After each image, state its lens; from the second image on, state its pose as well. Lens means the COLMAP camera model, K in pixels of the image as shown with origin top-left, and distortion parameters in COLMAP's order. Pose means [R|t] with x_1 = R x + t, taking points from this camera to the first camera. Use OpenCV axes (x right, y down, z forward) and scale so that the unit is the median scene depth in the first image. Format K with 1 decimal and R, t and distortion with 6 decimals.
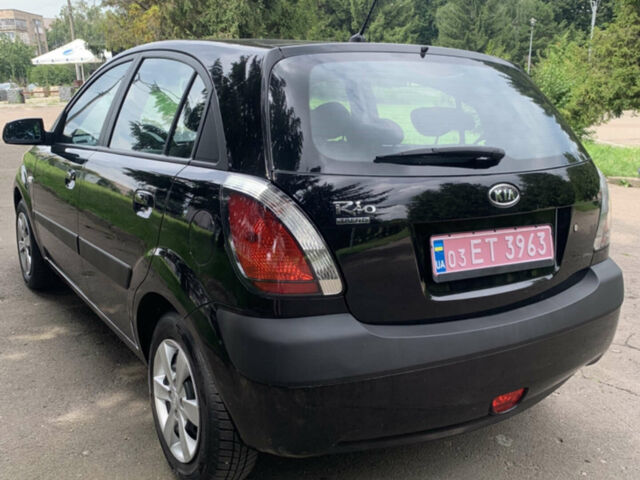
lens RADIAL K [[664.5, 0, 320.0], [0, 664.5, 240.0], [0, 0, 1]] dist [0.091617, -0.158381]
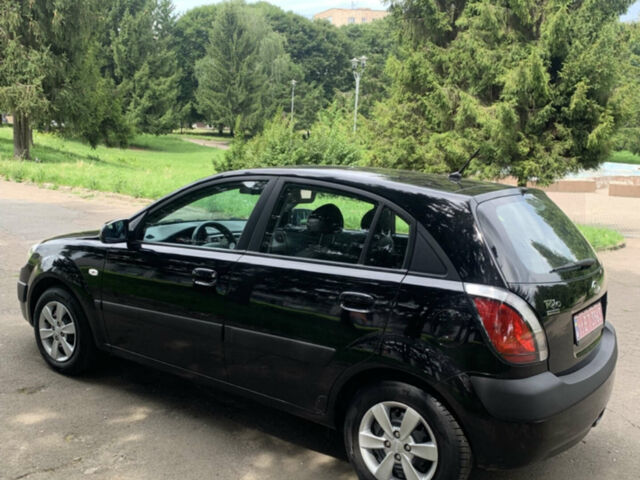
lens RADIAL K [[673.0, 0, 320.0], [0, 673.0, 240.0], [0, 0, 1]] dist [0.105172, -0.171432]
pose [[0.932048, -0.022902, 0.361610, -0.879204], [0.047232, 0.997164, -0.058587, -0.110610], [-0.359243, 0.071685, 0.930487, -0.273143]]
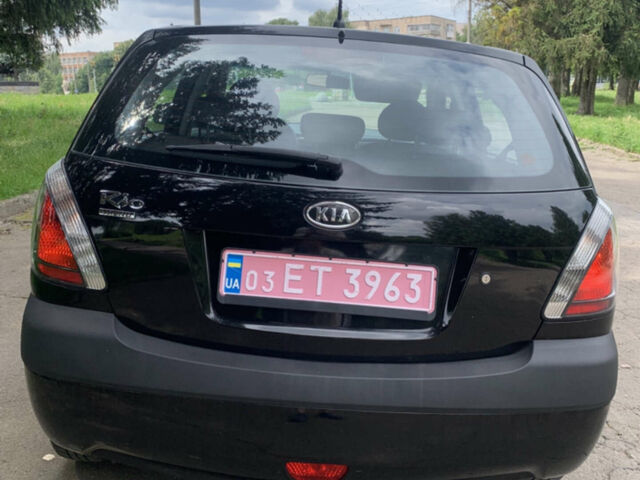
lens RADIAL K [[673.0, 0, 320.0], [0, 673.0, 240.0], [0, 0, 1]] dist [0.105172, -0.171432]
pose [[0.847738, 0.159978, -0.505715, 0.534701], [-0.164950, 0.985670, 0.035299, -0.050572], [0.504116, 0.053493, 0.861978, 0.240835]]
